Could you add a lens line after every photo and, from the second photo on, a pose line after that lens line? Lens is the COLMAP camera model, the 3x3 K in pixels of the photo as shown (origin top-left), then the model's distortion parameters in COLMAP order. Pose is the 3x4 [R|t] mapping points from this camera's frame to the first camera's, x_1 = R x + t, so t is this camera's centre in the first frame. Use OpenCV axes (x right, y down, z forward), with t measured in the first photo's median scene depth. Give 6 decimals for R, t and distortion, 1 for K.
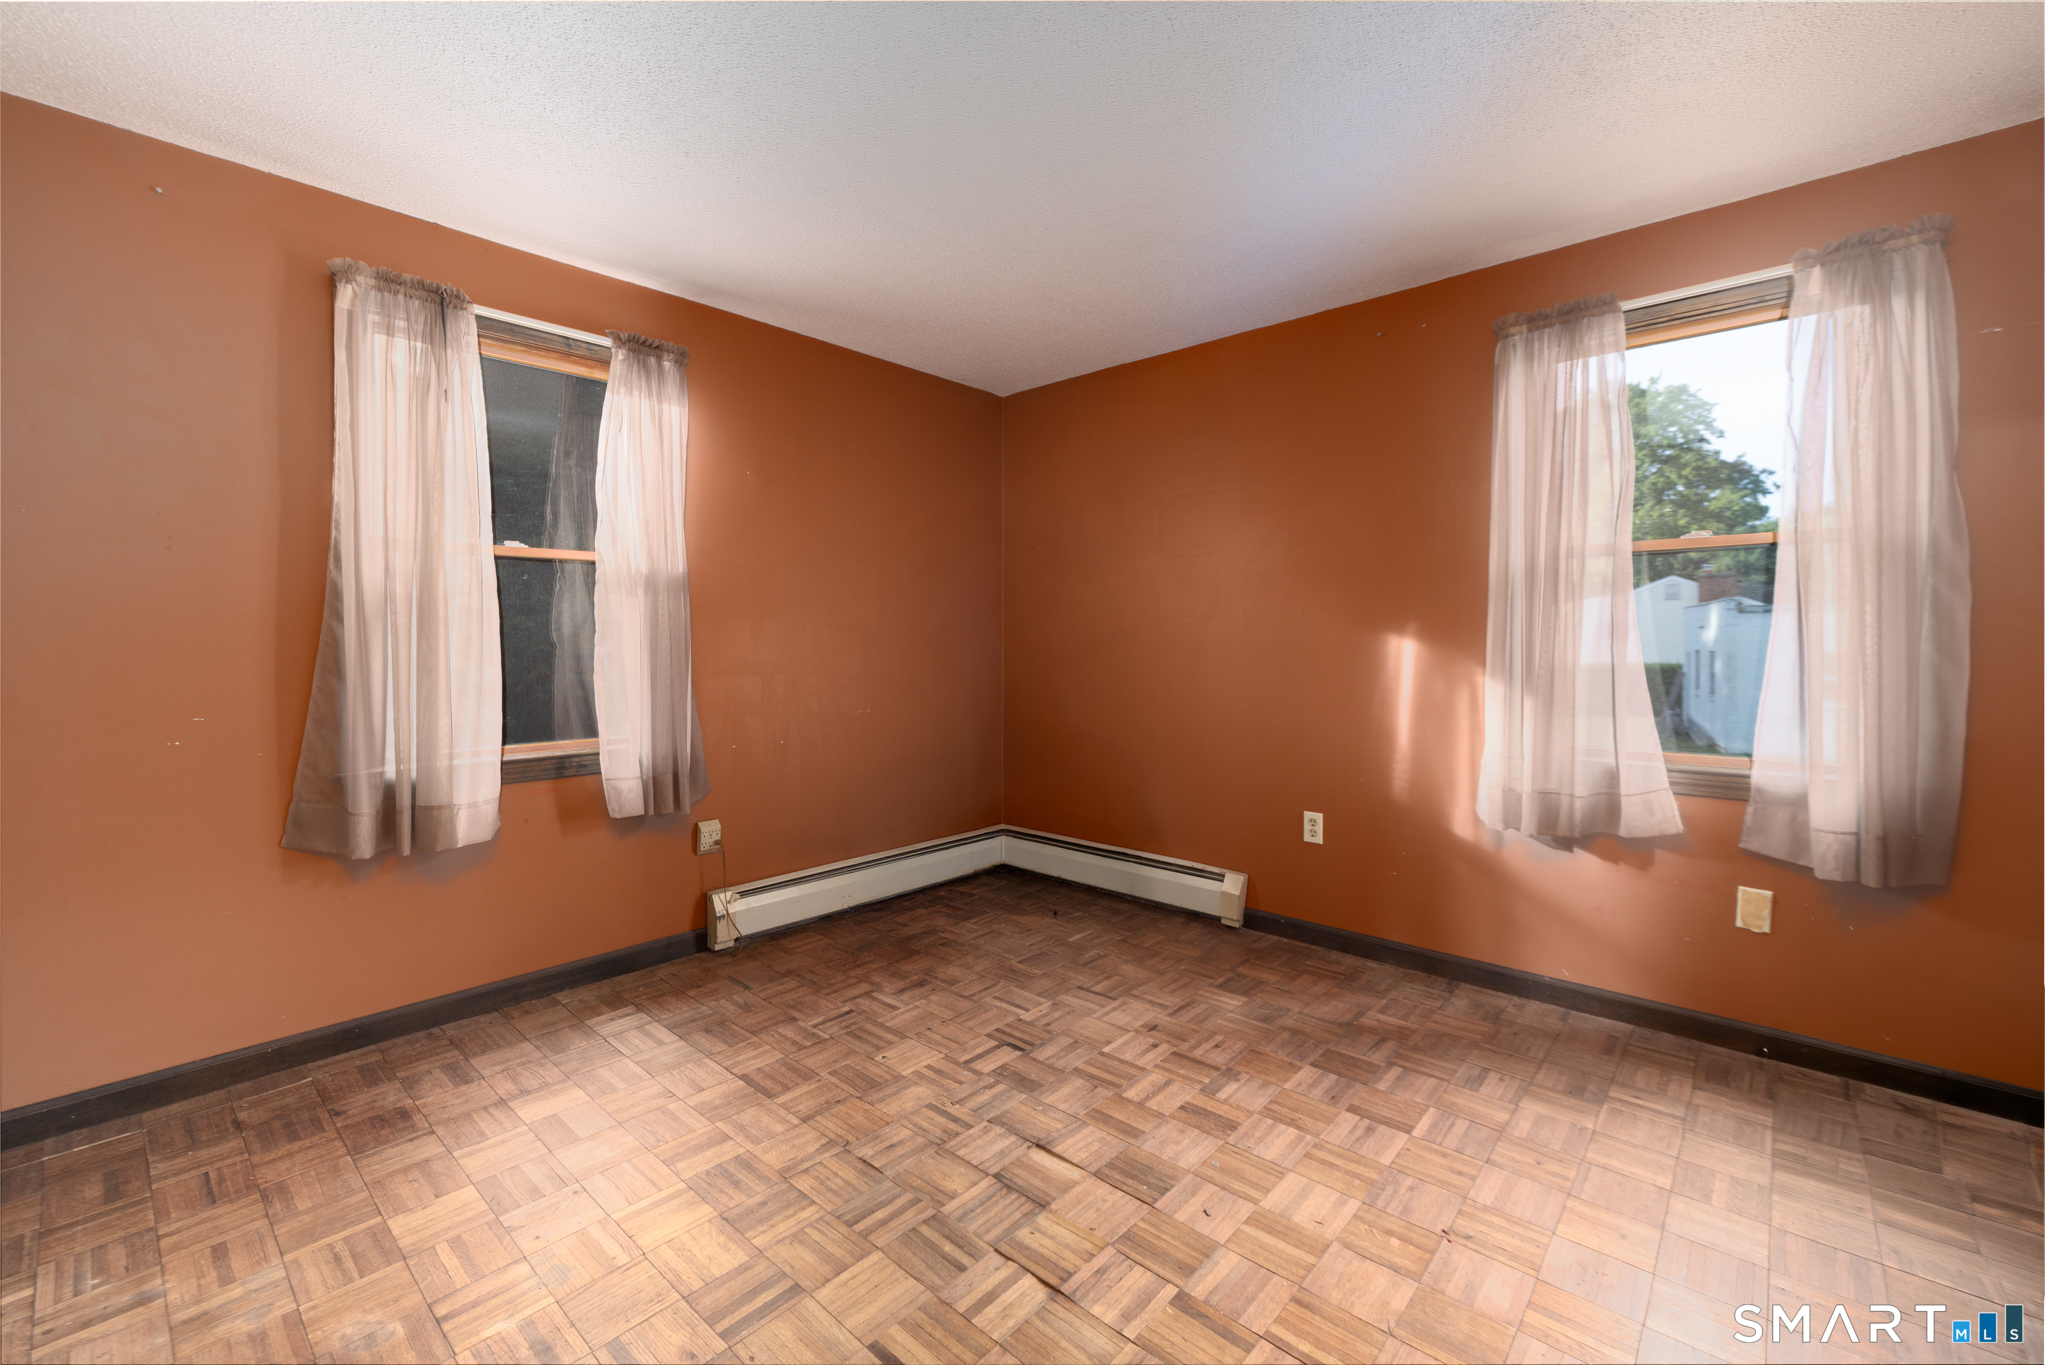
lens RADIAL K [[860.9, 0, 985.5], [0, 860.9, 638.9], [0, 0, 1]] dist [-0.002212, 0.000110]
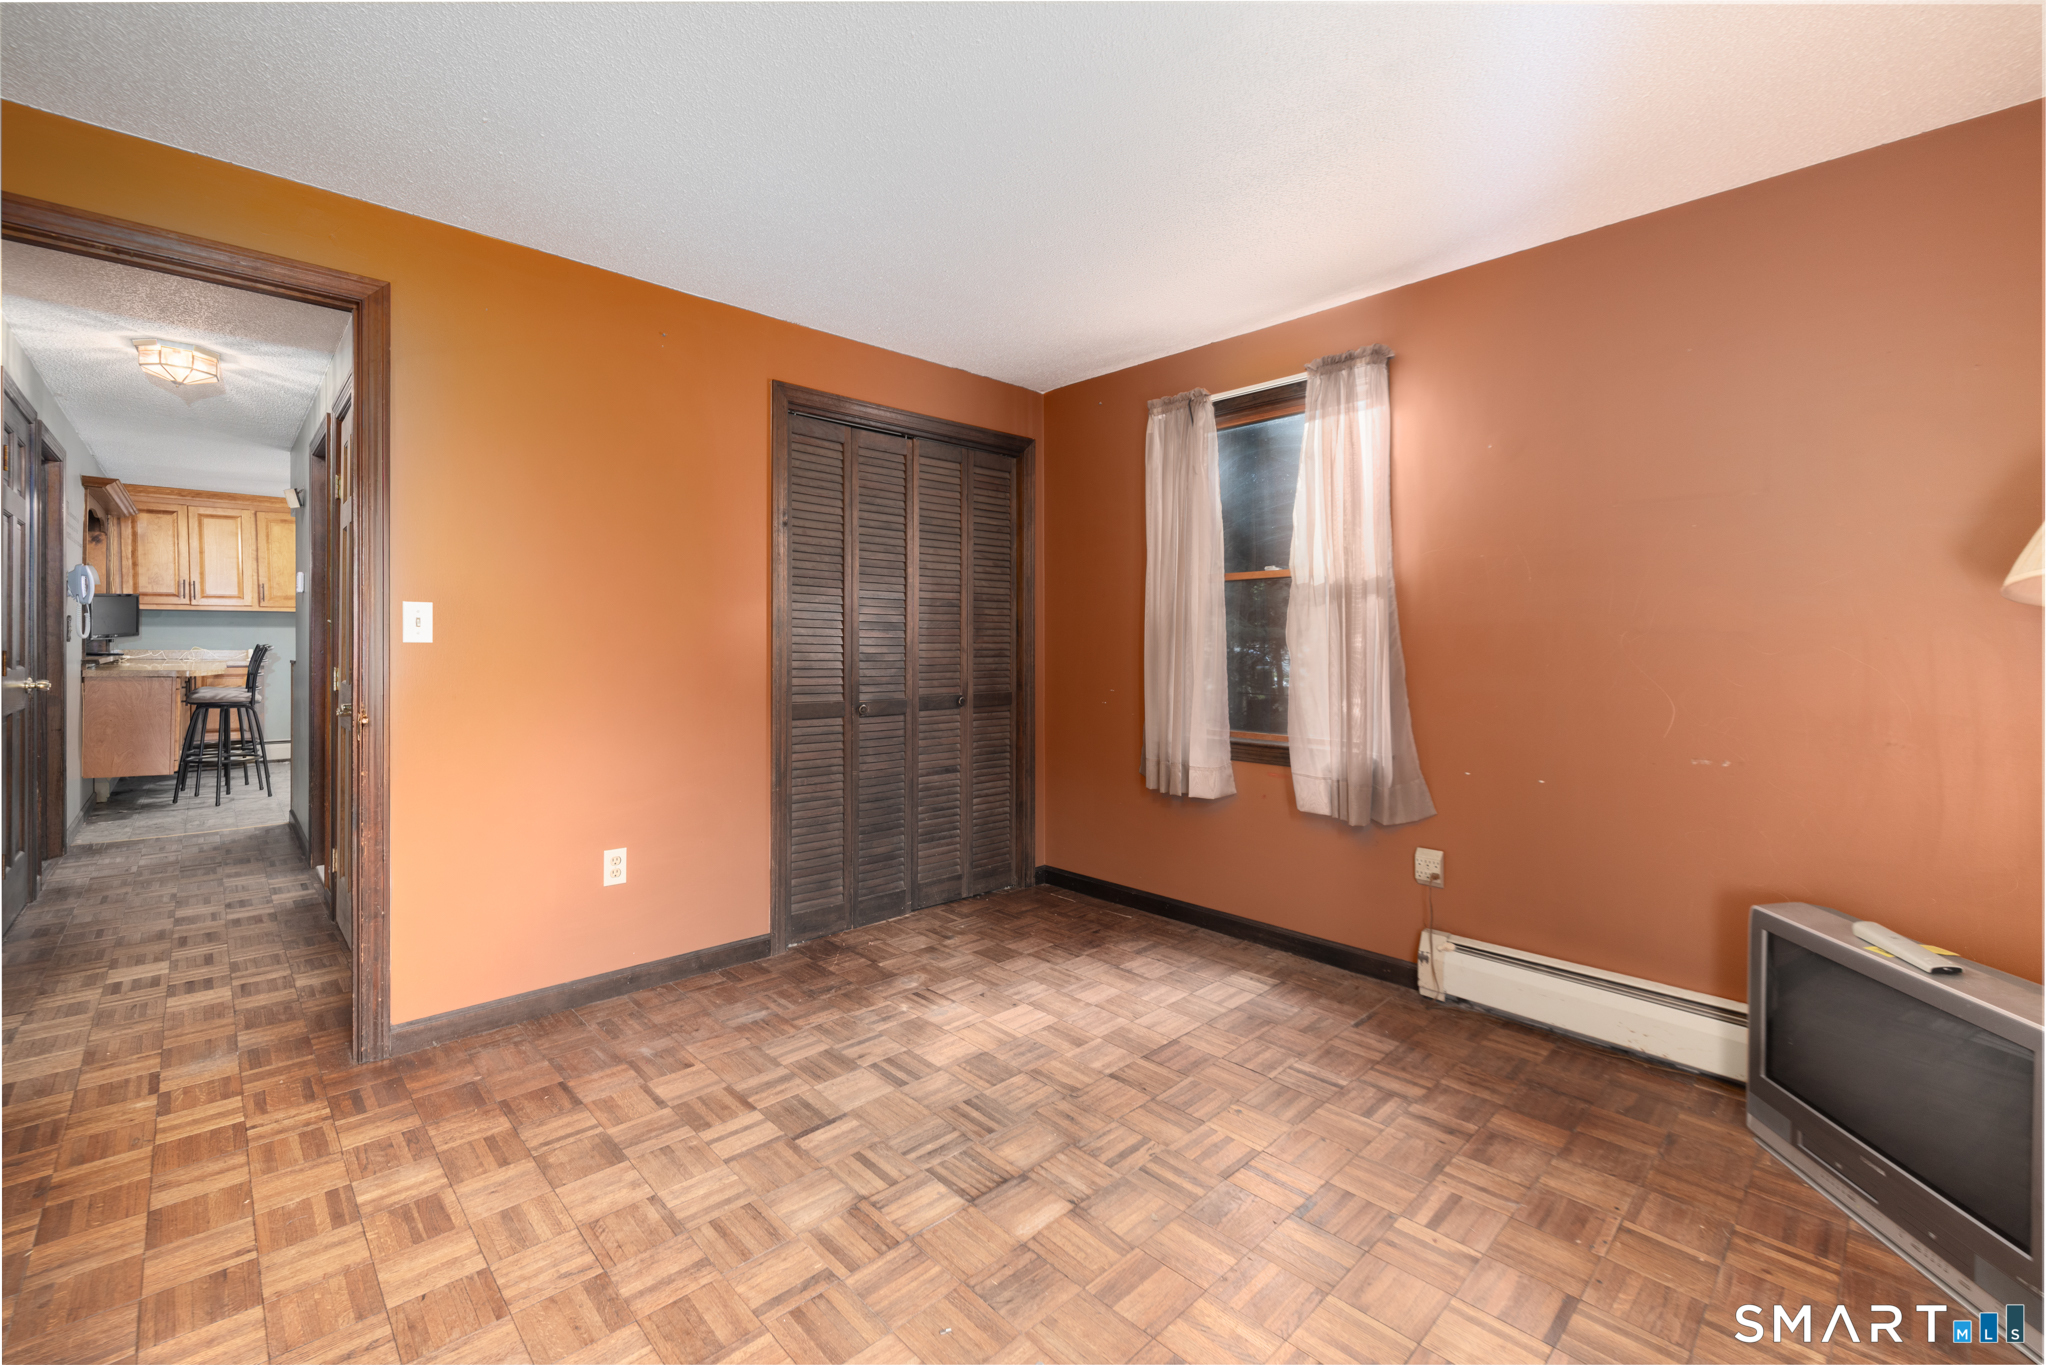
lens RADIAL K [[861.4, 0, 1004.0], [0, 861.4, 647.3], [0, 0, 1]] dist [-0.002212, 0.000110]
pose [[-0.076897, -0.001920, -0.997037, 0.707625], [-0.005682, 0.999983, -0.001487, 0.005458], [0.997023, 0.005551, -0.076906, 0.731586]]
